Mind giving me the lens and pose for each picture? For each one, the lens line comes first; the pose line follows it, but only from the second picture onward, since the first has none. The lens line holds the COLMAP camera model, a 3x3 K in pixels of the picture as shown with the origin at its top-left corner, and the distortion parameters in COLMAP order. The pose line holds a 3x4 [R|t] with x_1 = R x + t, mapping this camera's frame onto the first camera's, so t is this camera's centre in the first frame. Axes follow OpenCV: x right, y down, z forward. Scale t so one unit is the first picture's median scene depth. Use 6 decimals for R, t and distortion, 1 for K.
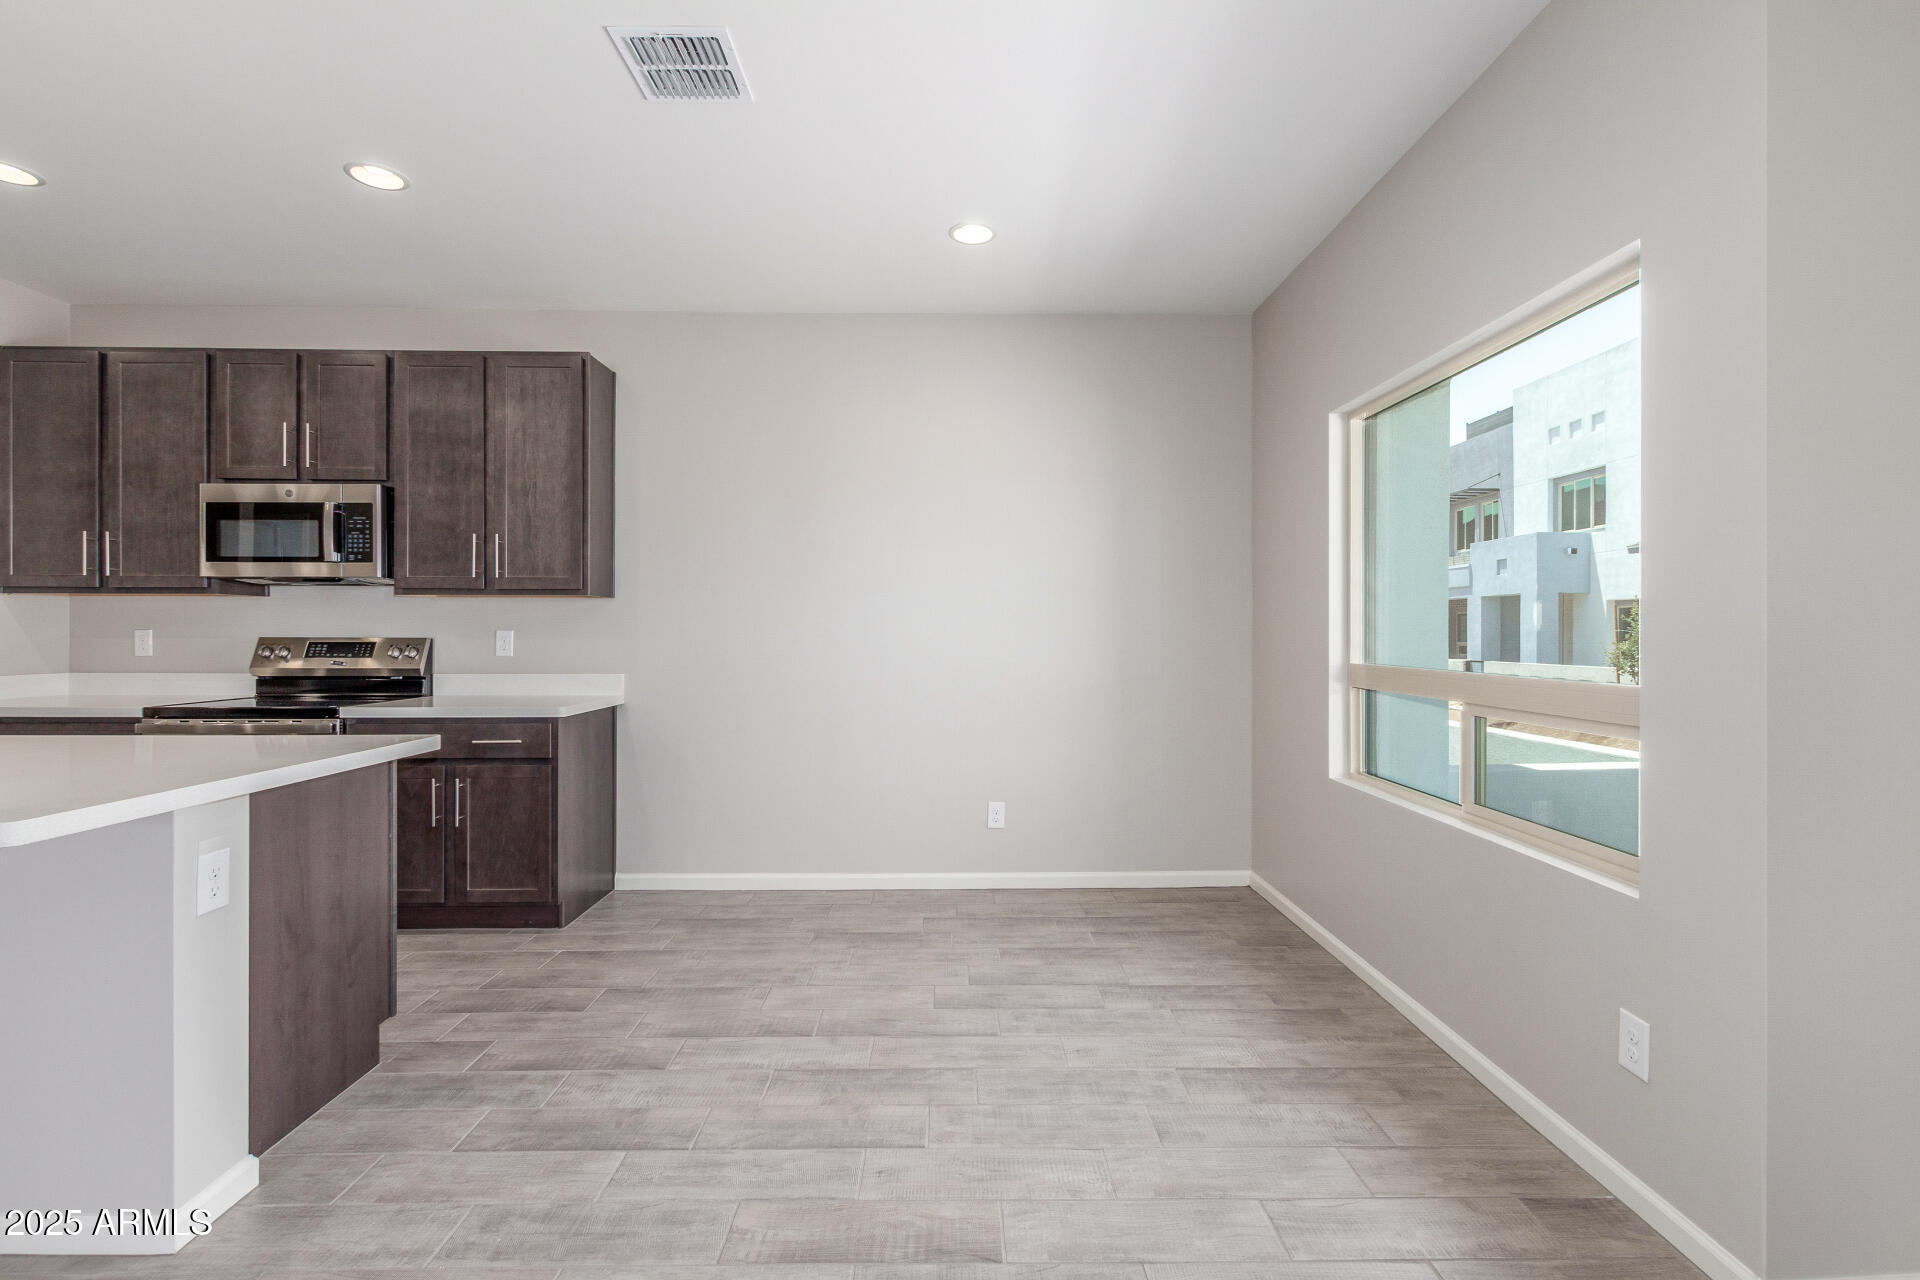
lens RADIAL K [[877.1, 0, 963.7], [0, 877.1, 635.0], [0, 0, 1]] dist [0.002514, -0.000290]
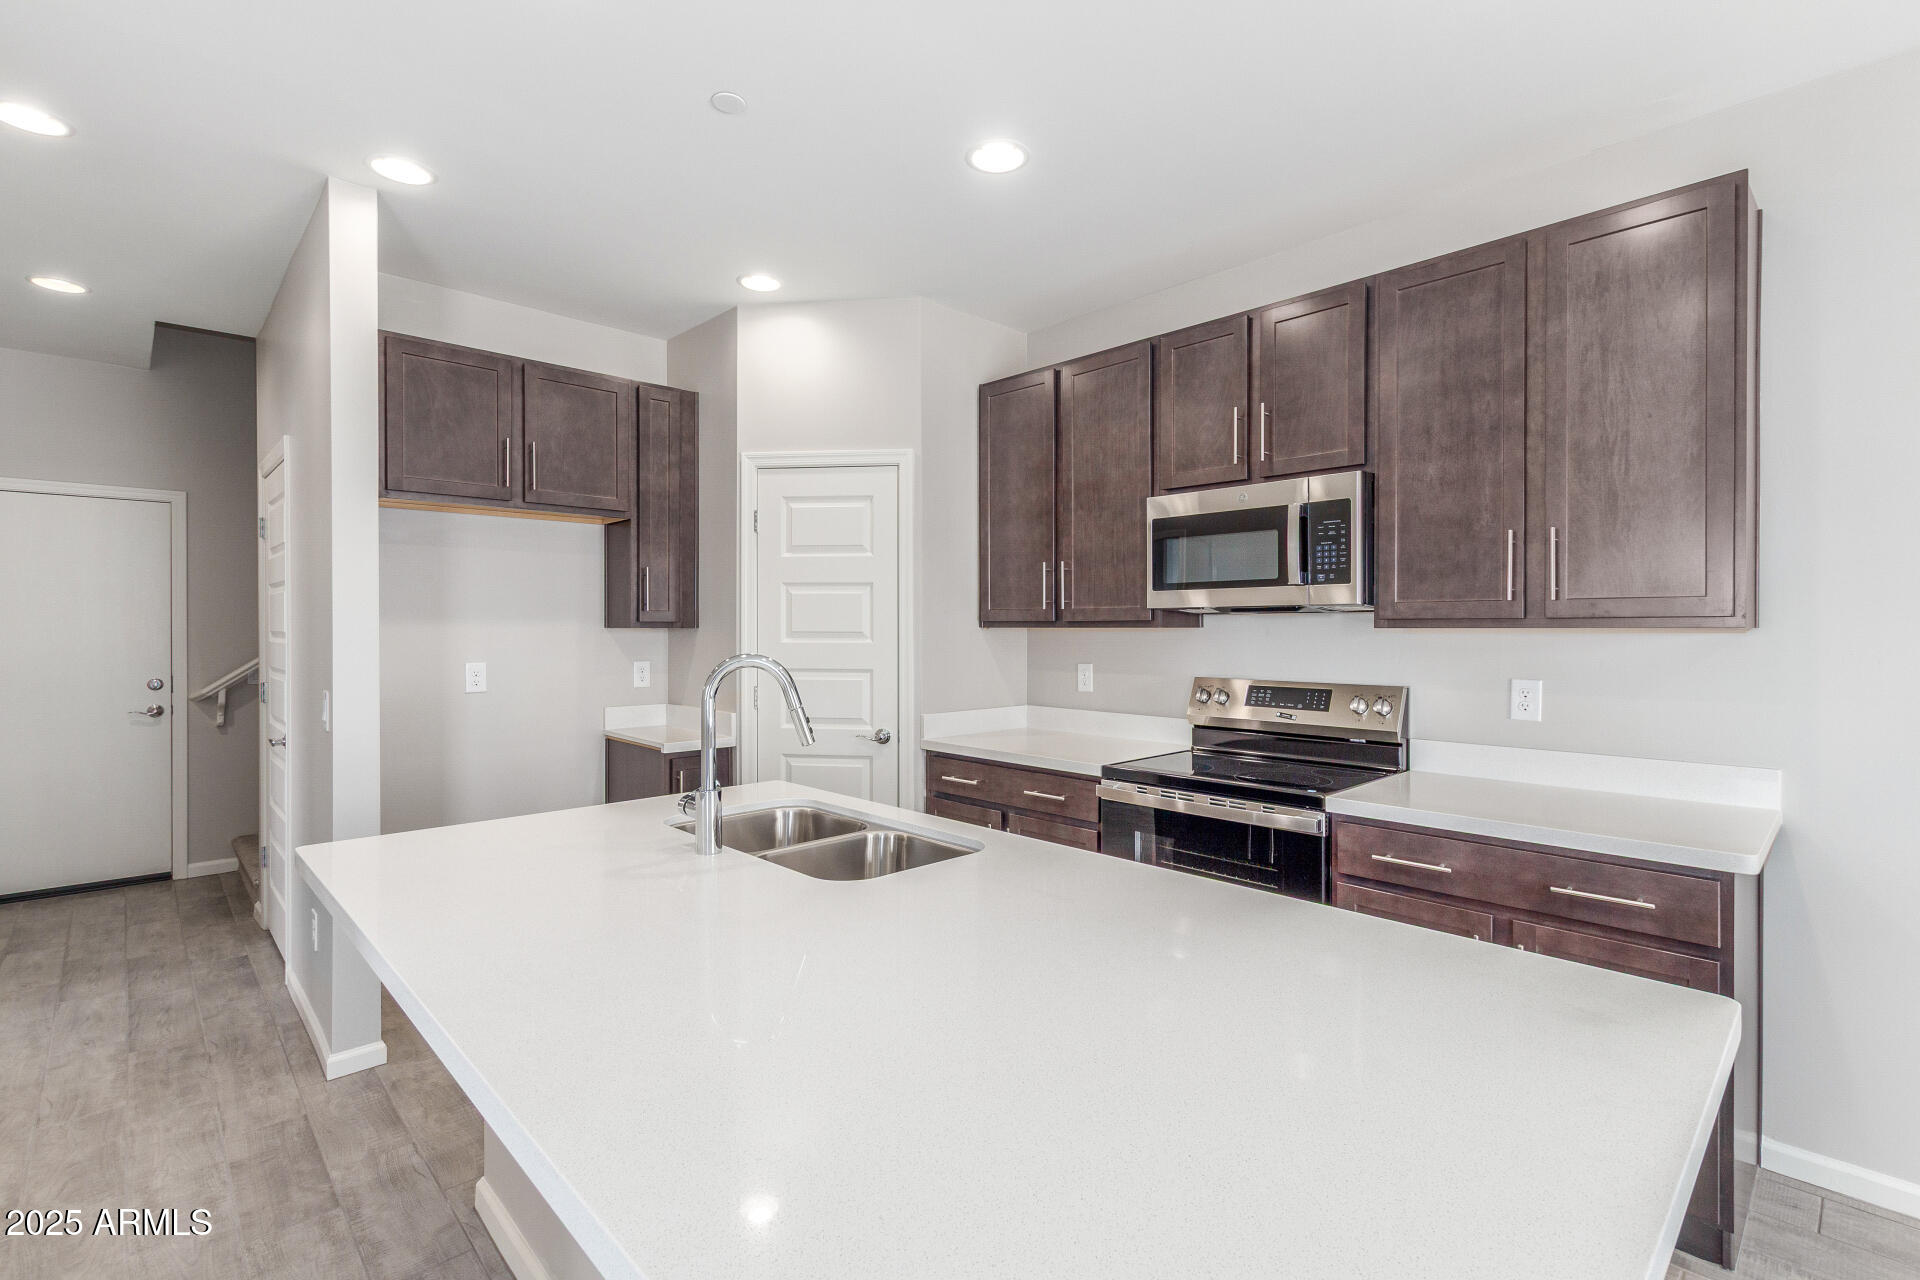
lens RADIAL K [[877.1, 0, 963.7], [0, 877.1, 635.0], [0, 0, 1]] dist [0.002514, -0.000290]
pose [[0.678690, 0.003213, -0.734418, -0.362102], [-0.000179, 0.999991, 0.004209, -0.043461], [0.734425, -0.002725, 0.678685, 0.293522]]
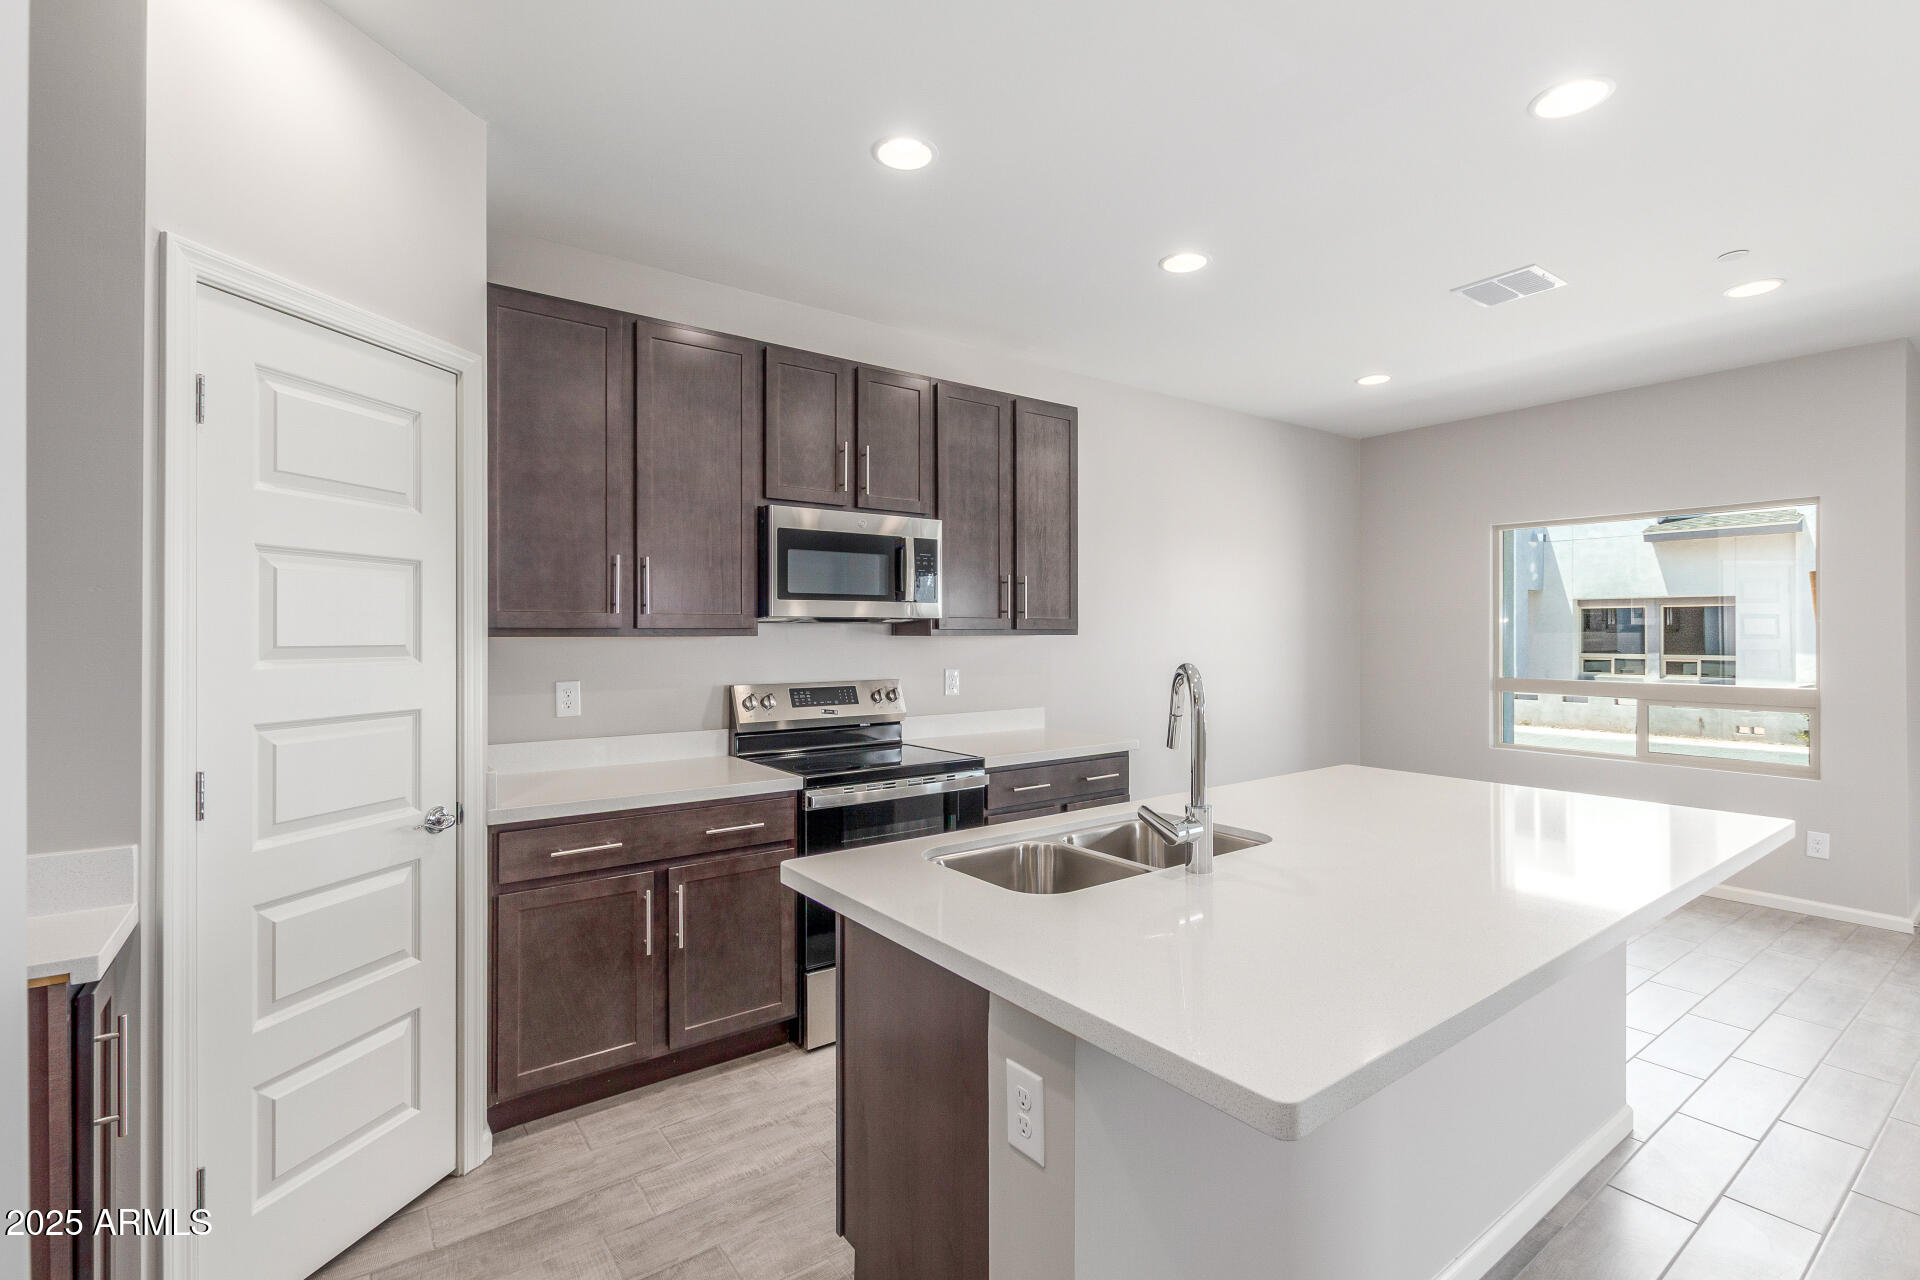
lens RADIAL K [[877.1, 0, 963.7], [0, 877.1, 635.0], [0, 0, 1]] dist [0.002514, -0.000290]
pose [[0.811711, -0.005204, 0.584037, -1.178880], [0.006763, 0.999977, -0.000489, -0.046318], [-0.584021, 0.004347, 0.811727, 0.214540]]
